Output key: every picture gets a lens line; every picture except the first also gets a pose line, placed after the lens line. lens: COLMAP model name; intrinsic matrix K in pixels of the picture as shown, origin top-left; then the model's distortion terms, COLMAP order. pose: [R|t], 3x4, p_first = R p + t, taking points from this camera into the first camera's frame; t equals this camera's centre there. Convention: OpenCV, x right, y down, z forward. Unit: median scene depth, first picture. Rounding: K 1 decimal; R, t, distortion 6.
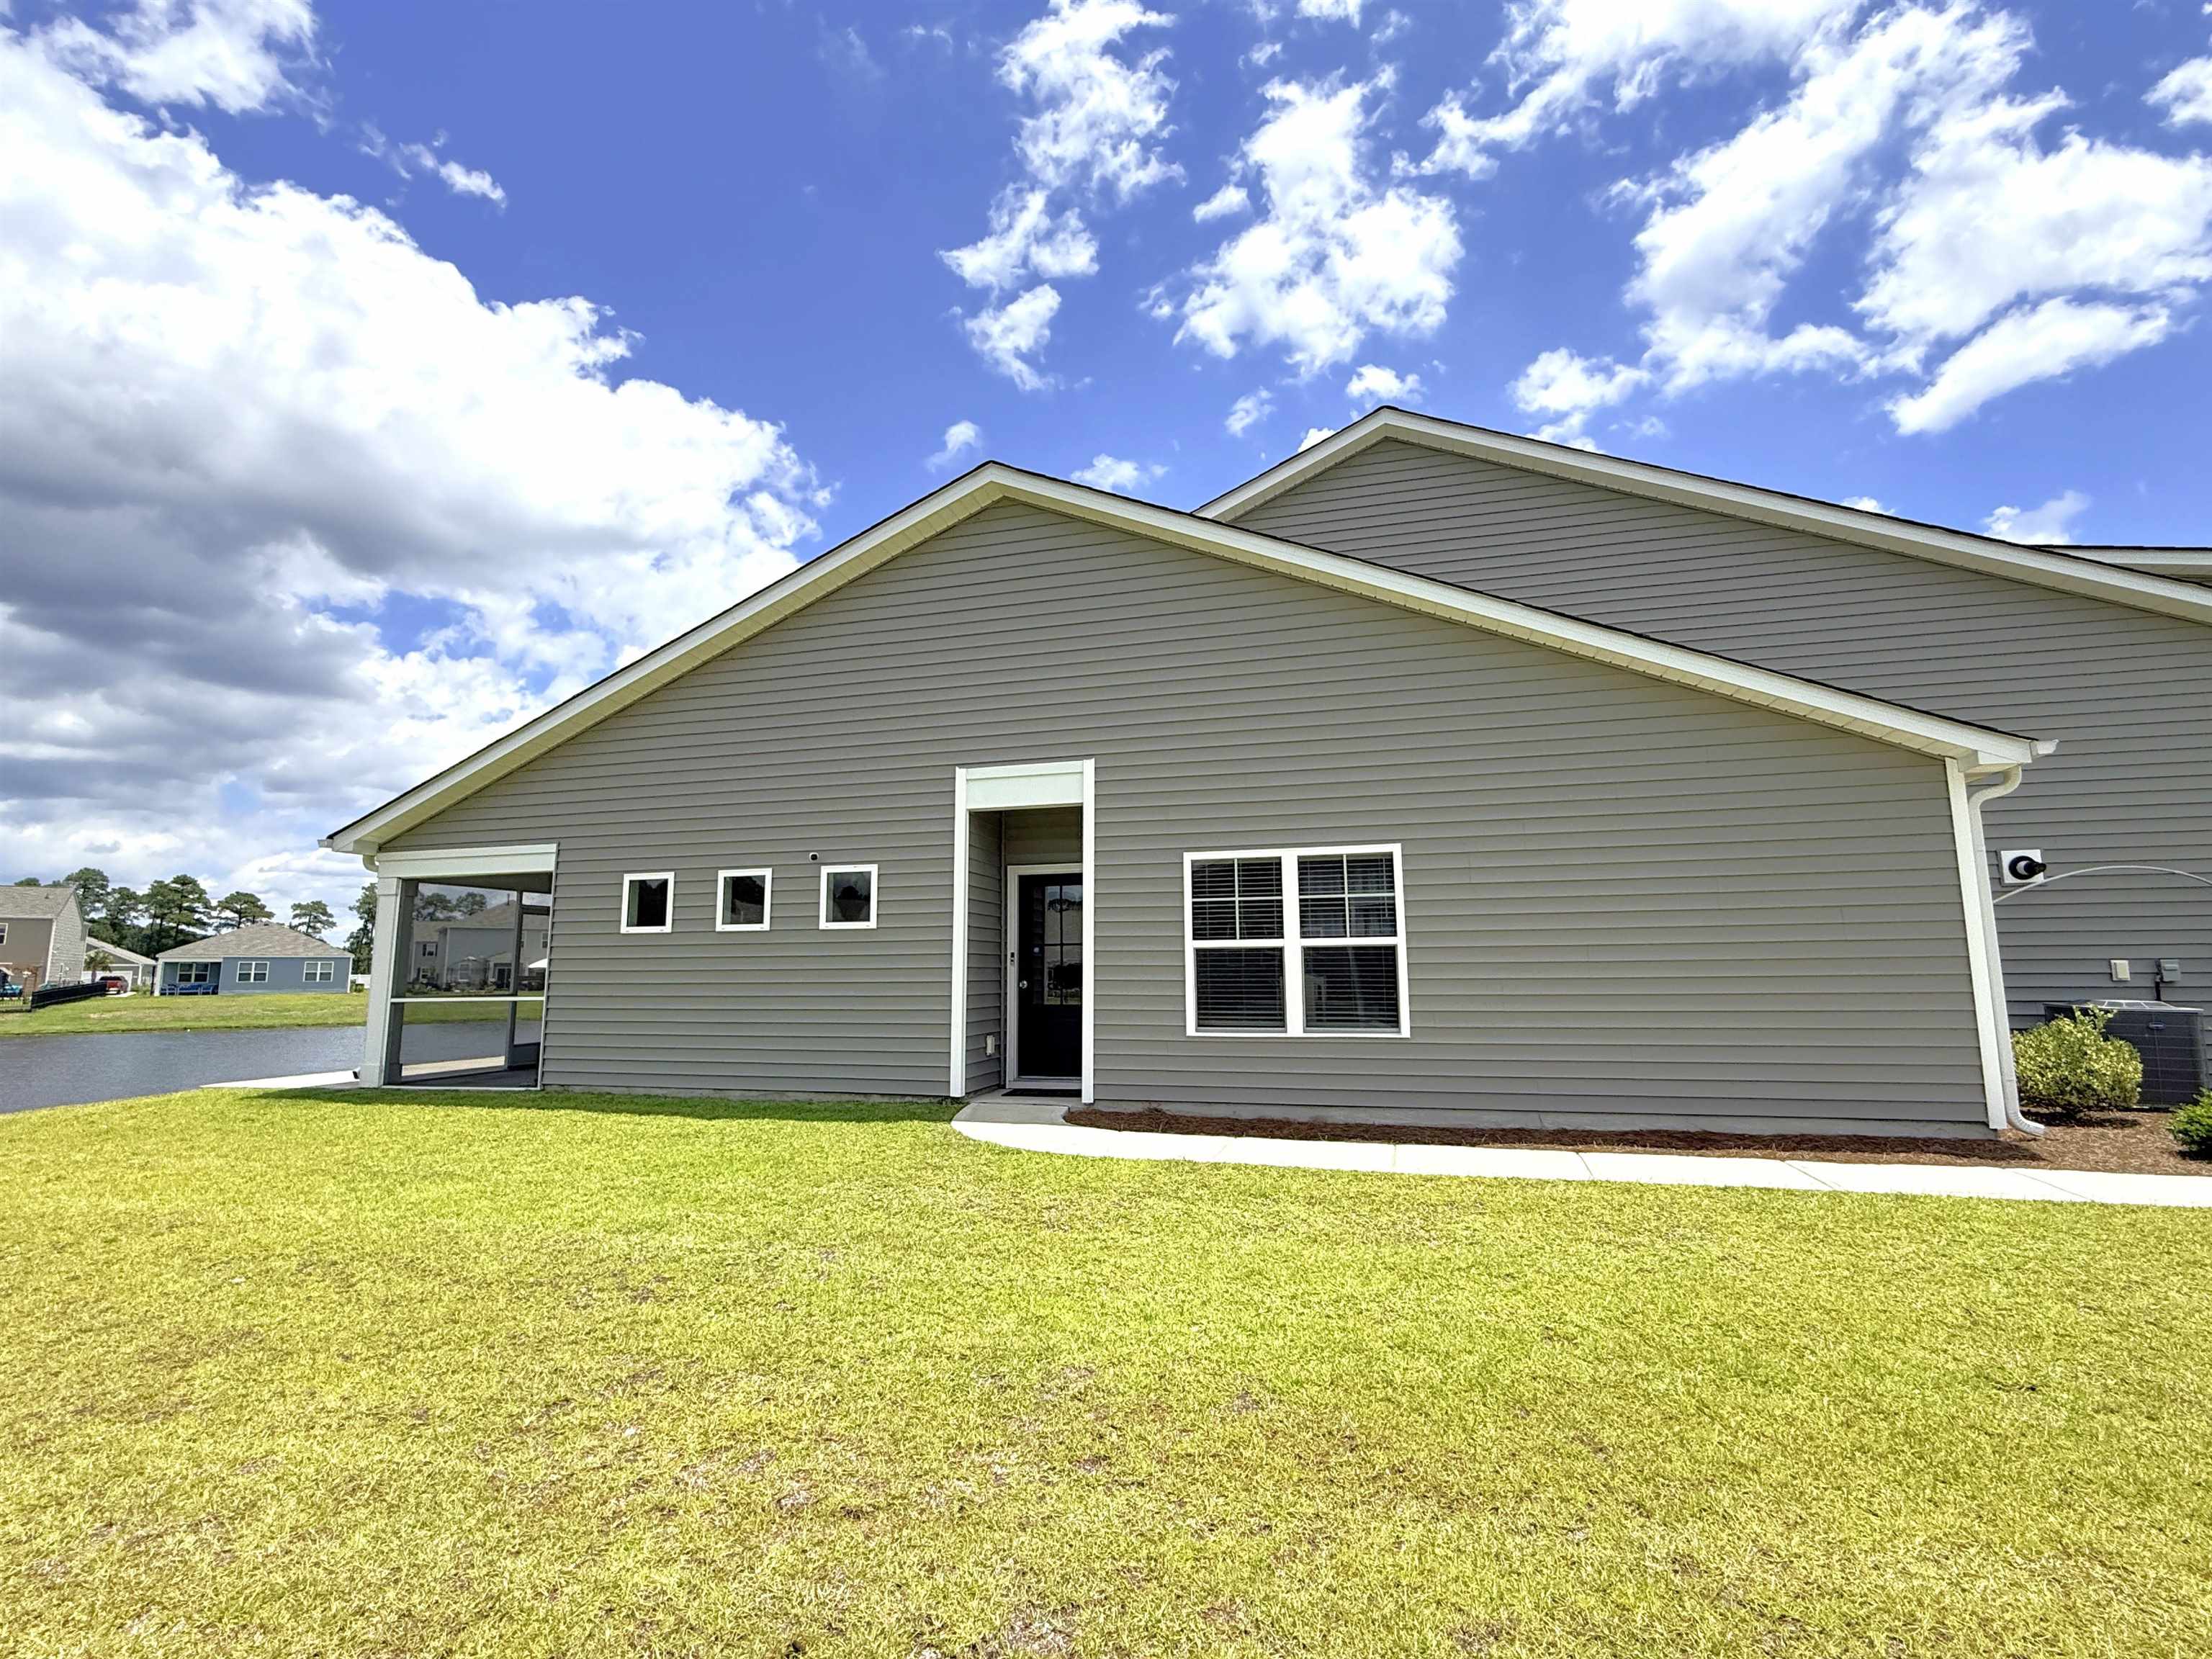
lens RADIAL K [[1032.0, 0, 1101.7], [0, 1032.0, 830.4], [0, 0, 1]] dist [0.000064, -0.000230]
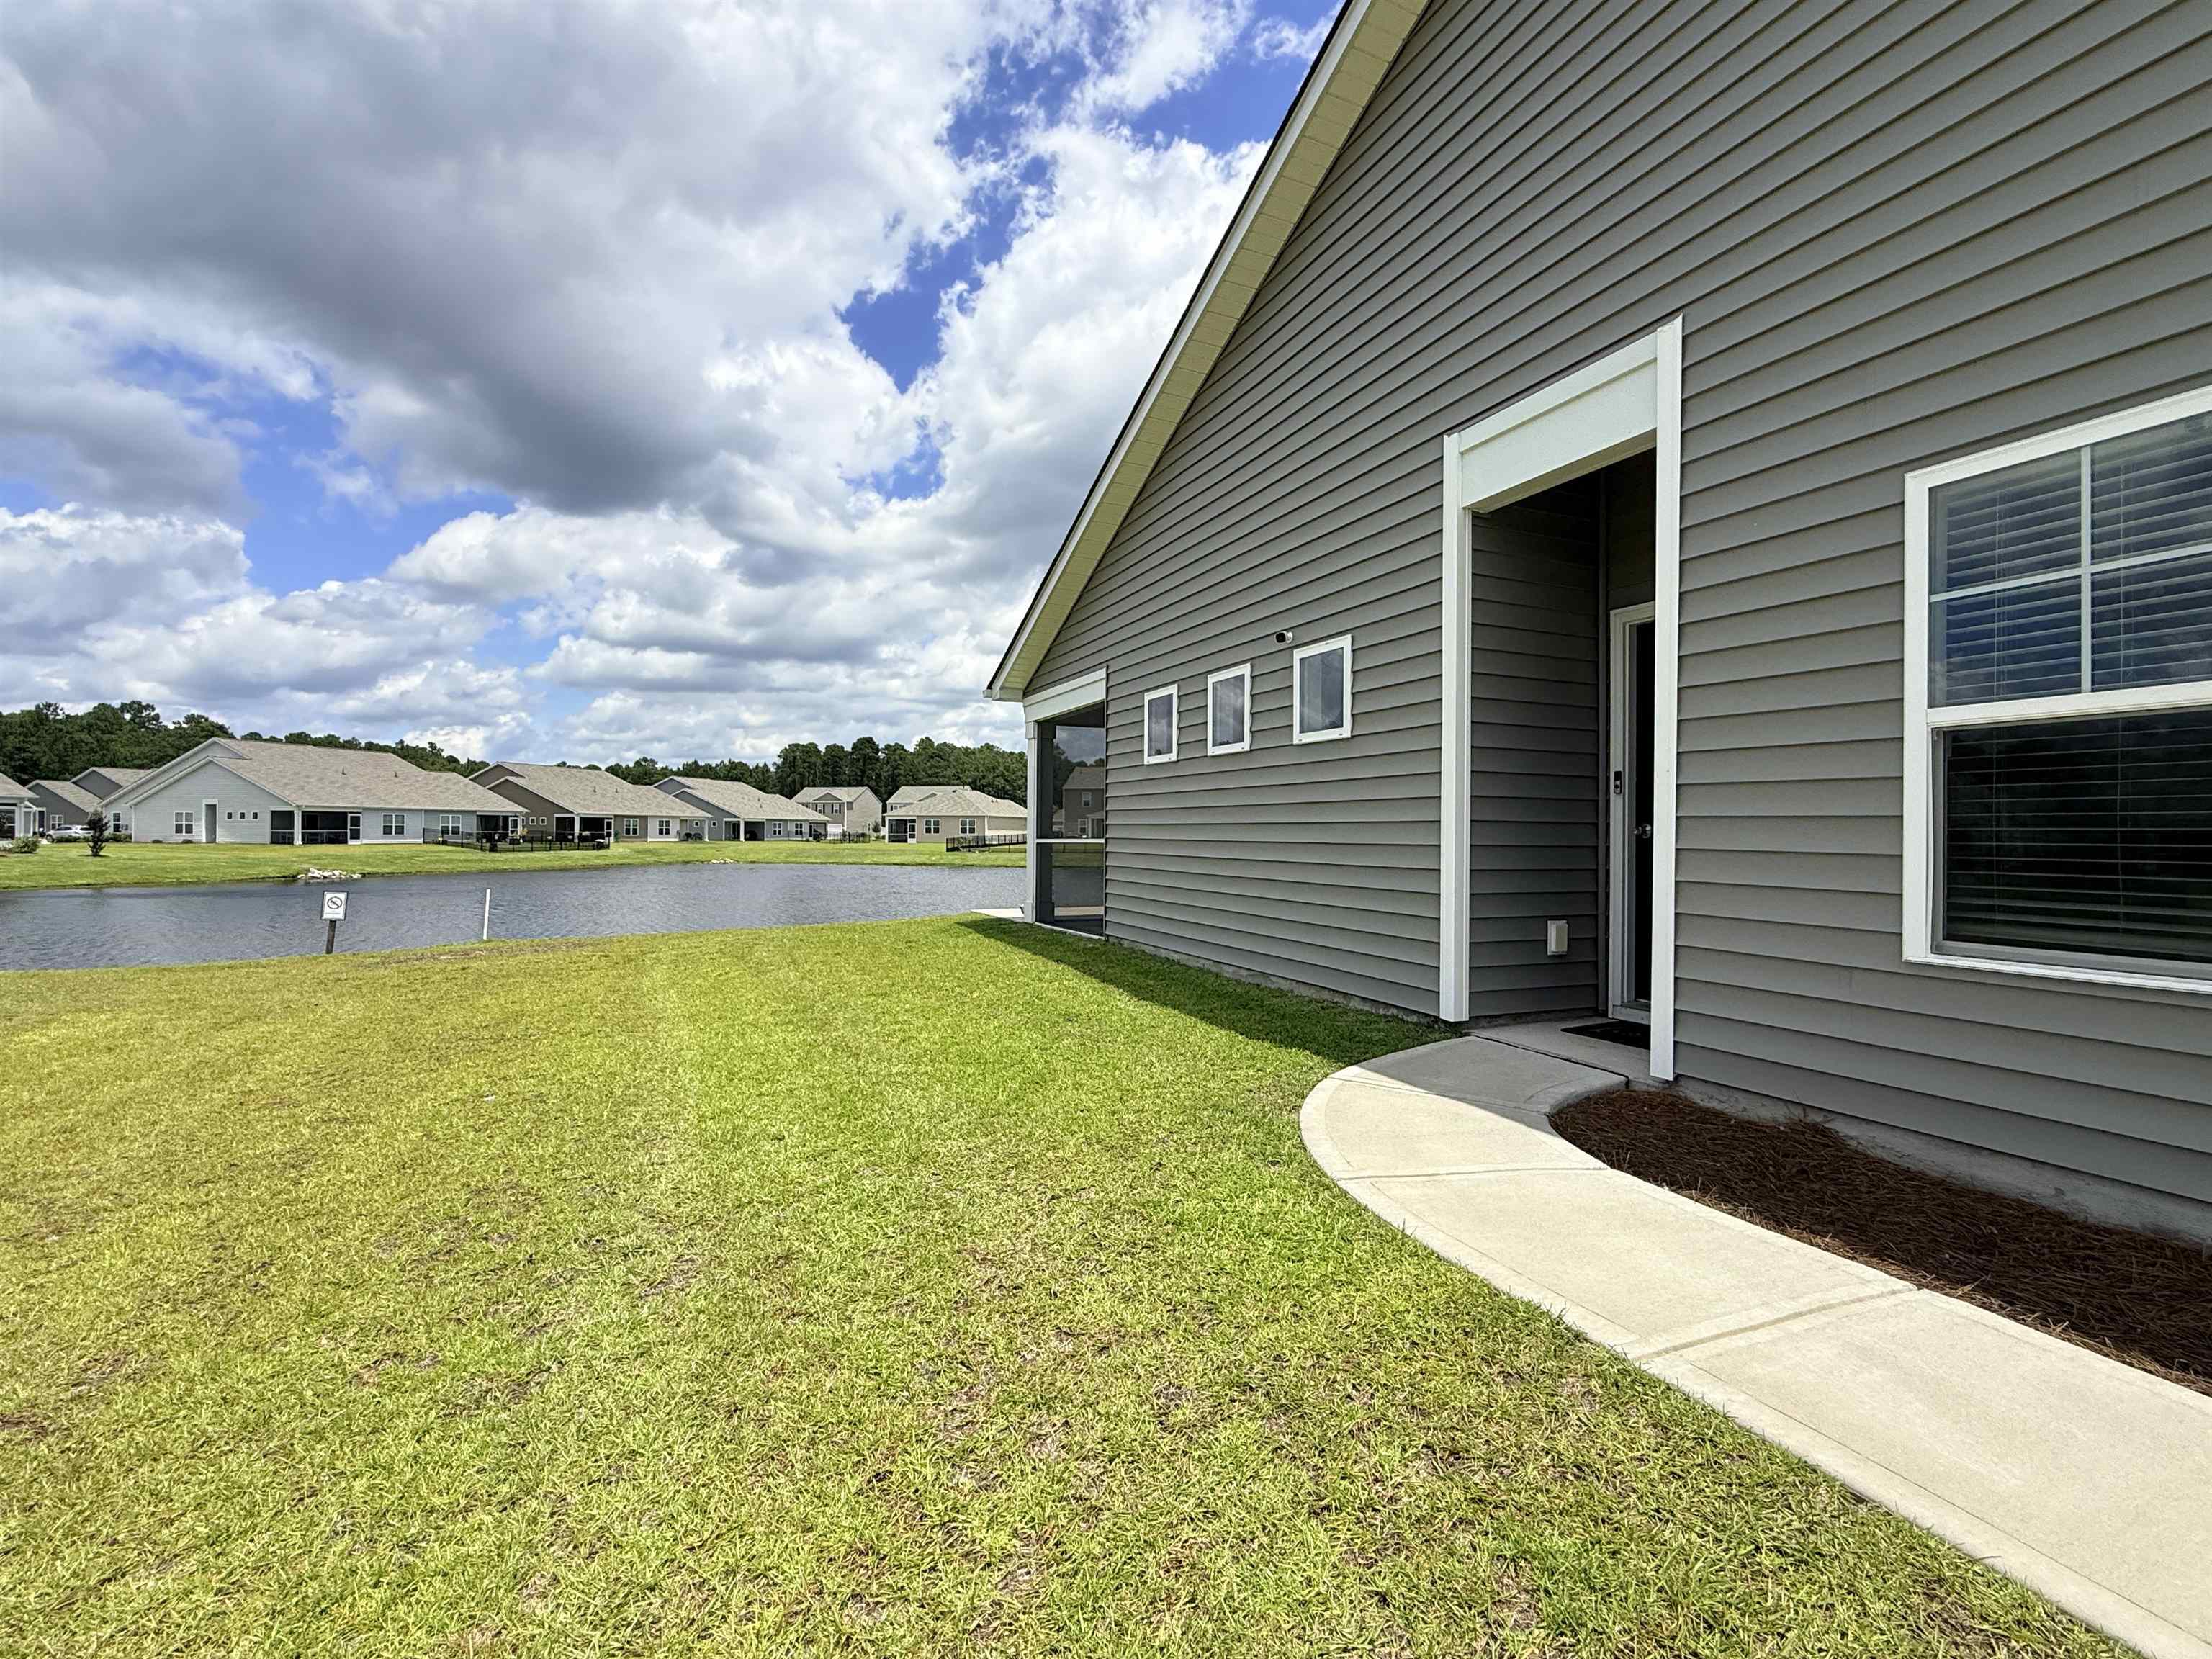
lens RADIAL K [[1032.0, 0, 1116.2], [0, 1032.0, 820.4], [0, 0, 1]] dist [0.000064, -0.000230]
pose [[0.621906, -0.006140, -0.783068, 0.180386], [0.120297, 0.988849, 0.087785, 0.072302], [0.773797, -0.148794, 0.615709, 0.496915]]
